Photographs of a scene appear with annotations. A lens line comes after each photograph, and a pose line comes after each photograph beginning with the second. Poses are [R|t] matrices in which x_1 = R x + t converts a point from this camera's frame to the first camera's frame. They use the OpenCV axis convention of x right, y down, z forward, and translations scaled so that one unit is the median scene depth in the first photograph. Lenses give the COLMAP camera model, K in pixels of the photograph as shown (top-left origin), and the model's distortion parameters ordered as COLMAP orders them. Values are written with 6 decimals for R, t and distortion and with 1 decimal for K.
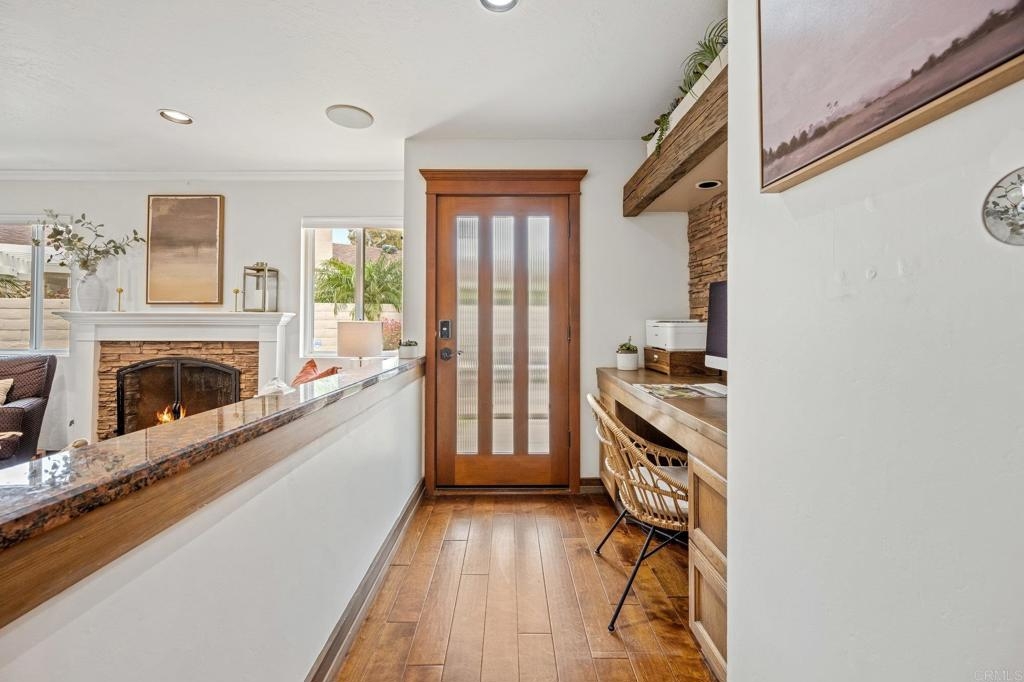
lens RADIAL K [[408.0, 0, 510.0], [0, 408.0, 315.6], [0, 0, 1]] dist [-0.002271, -0.000268]
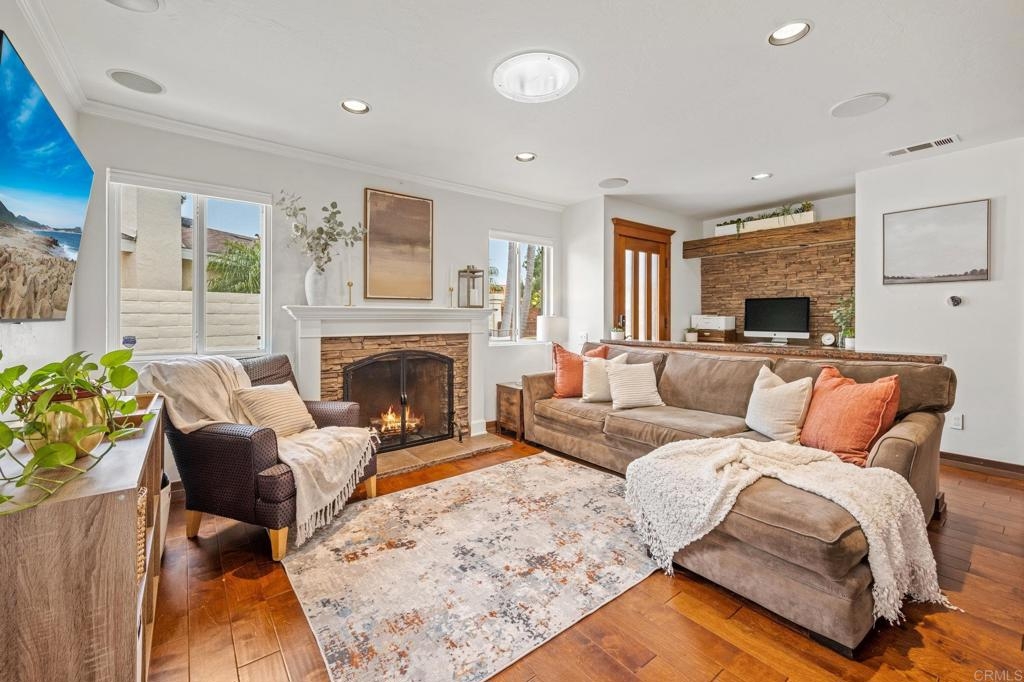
lens RADIAL K [[423.0, 0, 512.9], [0, 423.0, 315.9], [0, 0, 1]] dist [-0.000359, -0.000067]
pose [[0.792952, -0.001687, 0.609282, -1.242922], [-0.008739, 0.999862, 0.014143, -0.004398], [-0.609222, -0.016539, 0.792827, -0.030742]]
